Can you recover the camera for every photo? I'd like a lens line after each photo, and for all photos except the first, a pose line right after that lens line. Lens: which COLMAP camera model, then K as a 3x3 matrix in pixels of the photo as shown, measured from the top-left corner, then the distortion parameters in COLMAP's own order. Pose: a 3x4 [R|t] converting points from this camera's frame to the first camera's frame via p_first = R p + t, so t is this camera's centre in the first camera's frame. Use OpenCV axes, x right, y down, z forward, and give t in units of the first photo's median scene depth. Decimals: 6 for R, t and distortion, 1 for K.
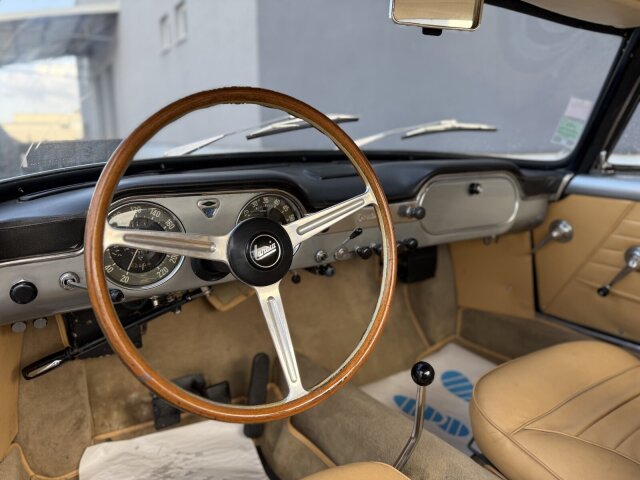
lens RADIAL K [[457.6, 0, 319.5], [0, 457.6, 238.0], [0, 0, 1]] dist [-0.005724, -0.002106]
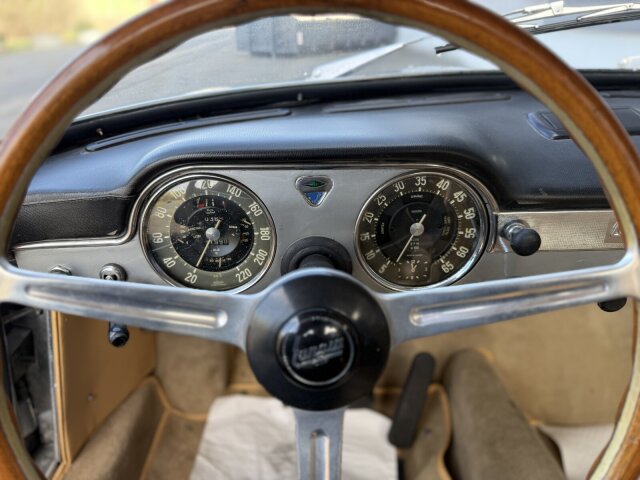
lens RADIAL K [[453.4, 0, 320.0], [0, 453.4, 240.0], [0, 0, 1]] dist [0.068285, -0.057533]
pose [[0.854455, 0.213519, -0.473621, 0.045492], [-0.096410, 0.960974, 0.259295, -0.112536], [0.510501, -0.175894, 0.841695, 0.341068]]
